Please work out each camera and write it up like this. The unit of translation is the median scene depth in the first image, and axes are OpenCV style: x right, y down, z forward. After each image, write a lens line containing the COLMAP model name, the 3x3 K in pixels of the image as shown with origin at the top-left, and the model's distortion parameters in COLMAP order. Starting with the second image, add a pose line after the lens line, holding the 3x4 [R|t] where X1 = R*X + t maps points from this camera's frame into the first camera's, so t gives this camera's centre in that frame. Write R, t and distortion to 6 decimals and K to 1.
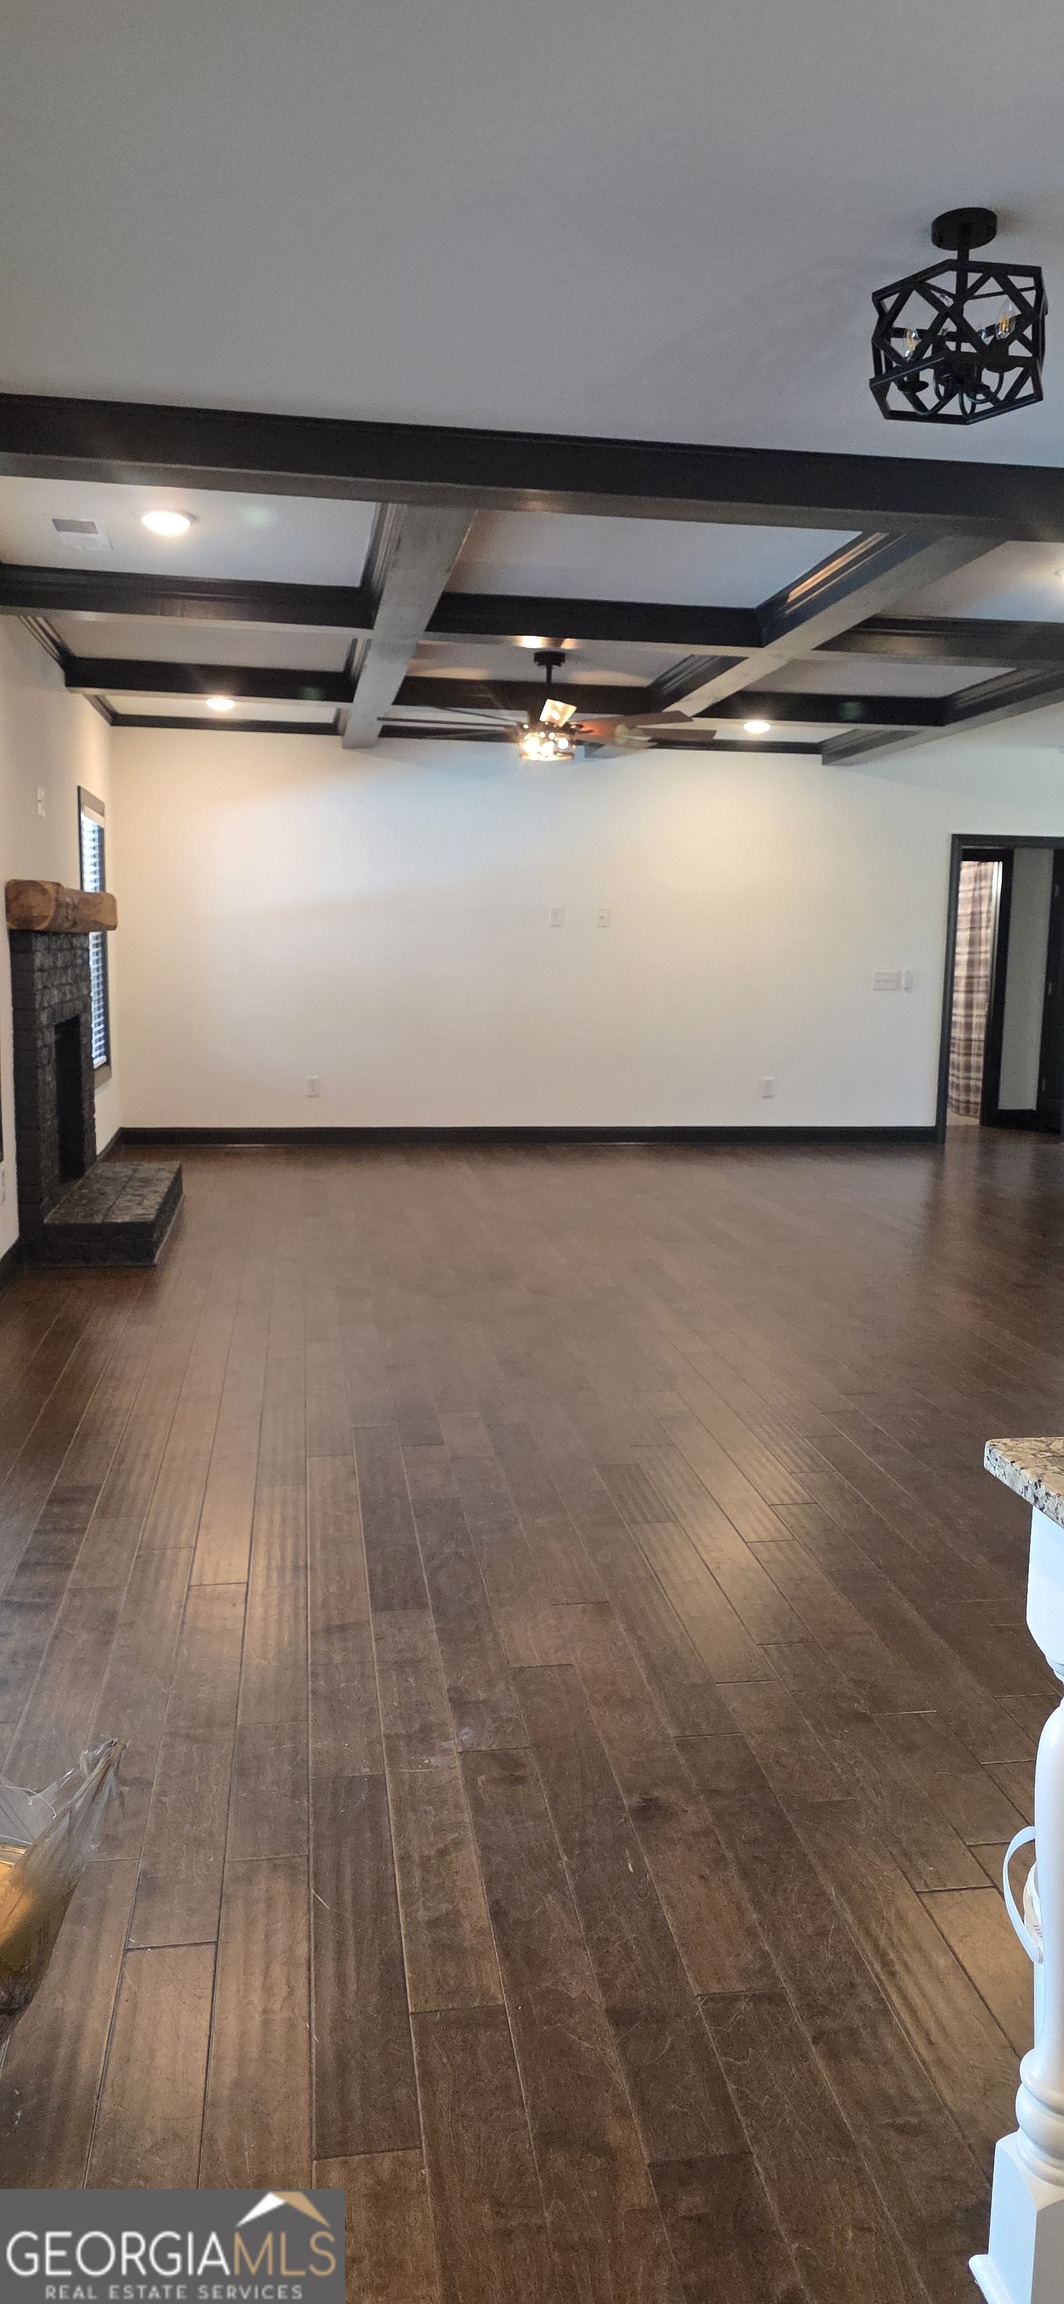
lens RADIAL K [[1543.1, 0, 532.0], [0, 1543.1, 1152.0], [0, 0, 1]] dist [0.019751, -0.000363]
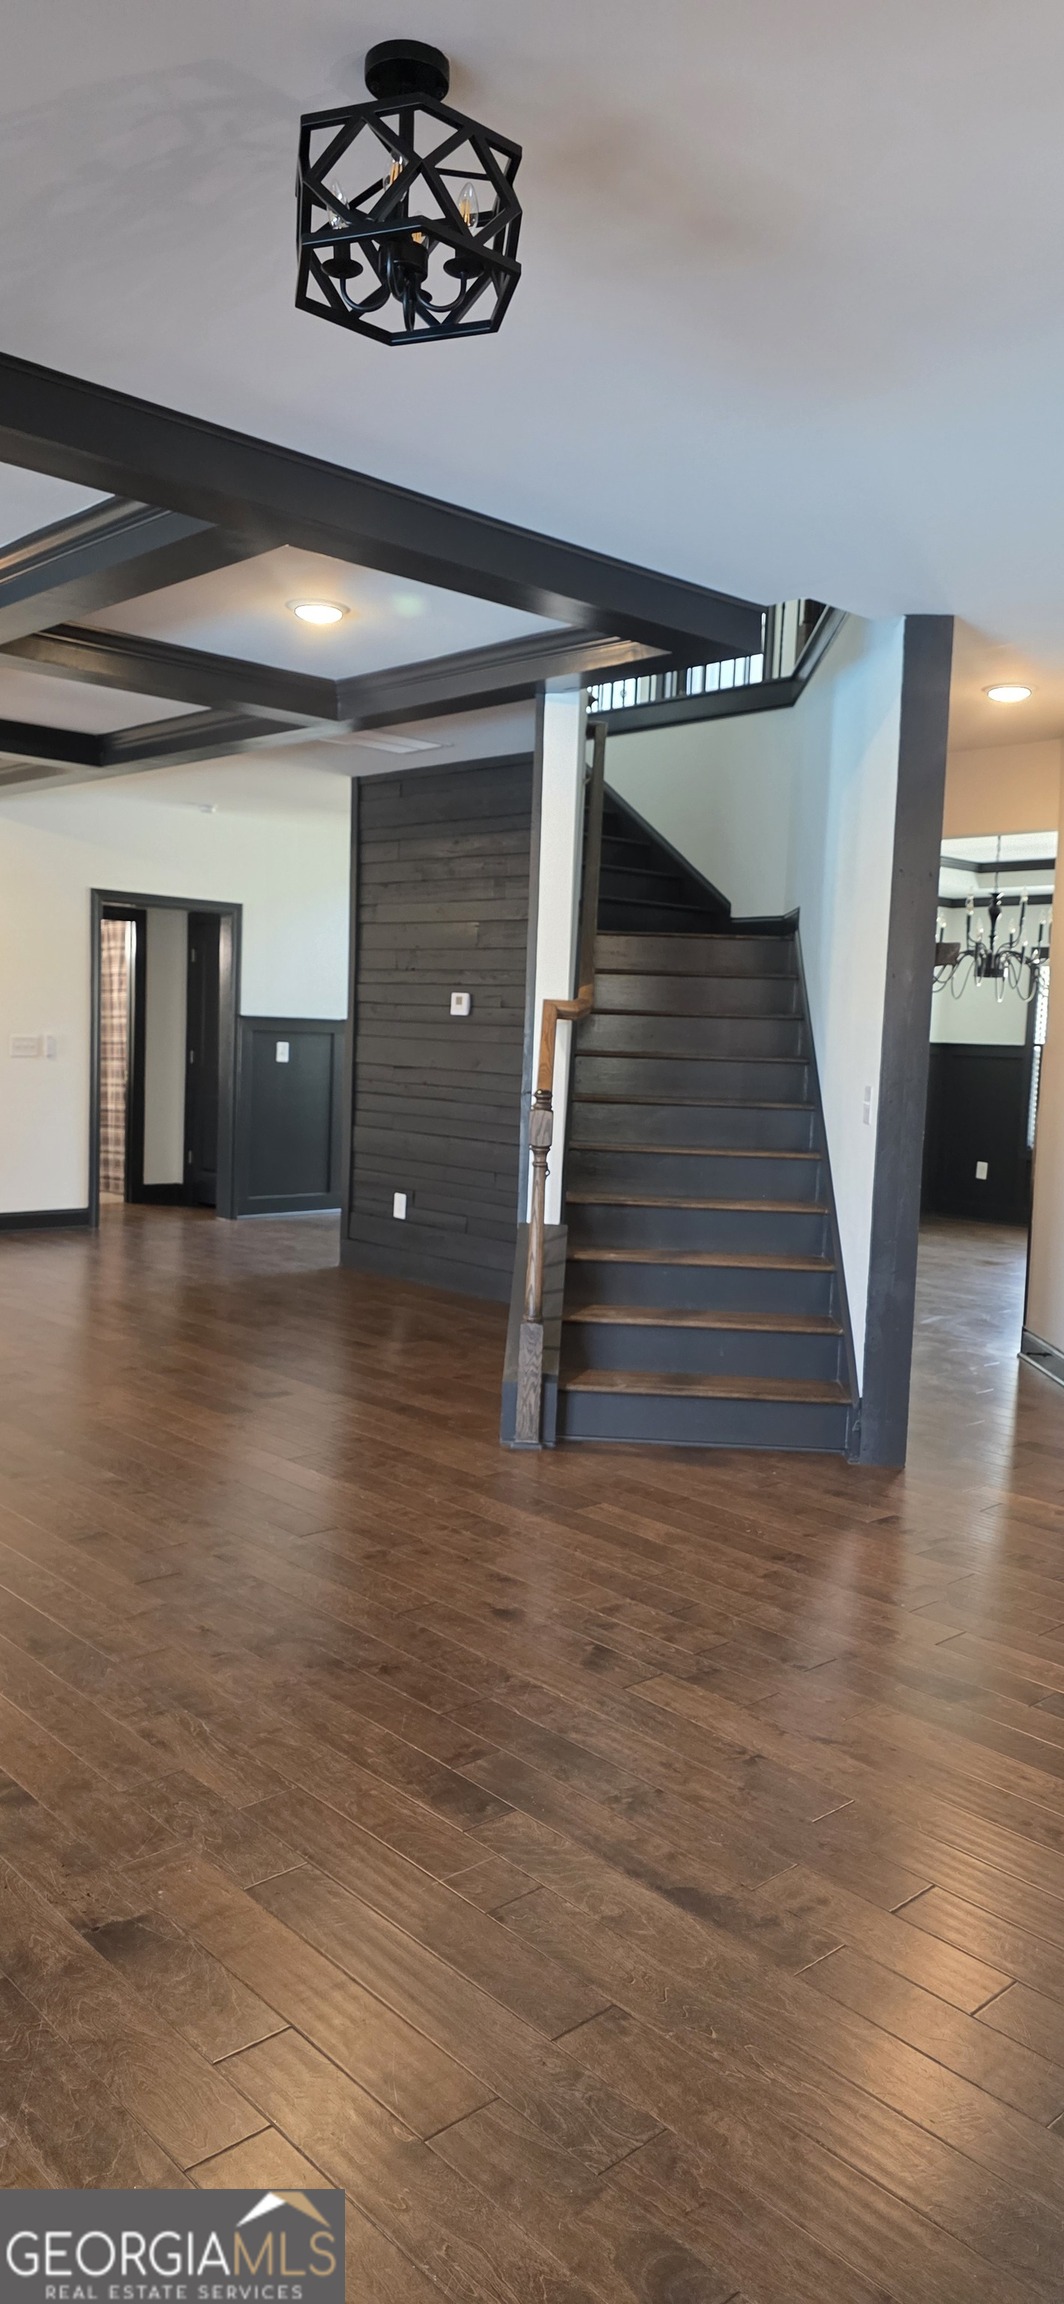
lens RADIAL K [[1543.1, 0, 532.0], [0, 1543.1, 1152.0], [0, 0, 1]] dist [0.019751, -0.000363]
pose [[0.827076, -0.030616, 0.561256, -0.030734], [0.052435, 0.998364, -0.022810, -0.014979], [-0.559639, 0.048295, 0.827328, 0.102930]]
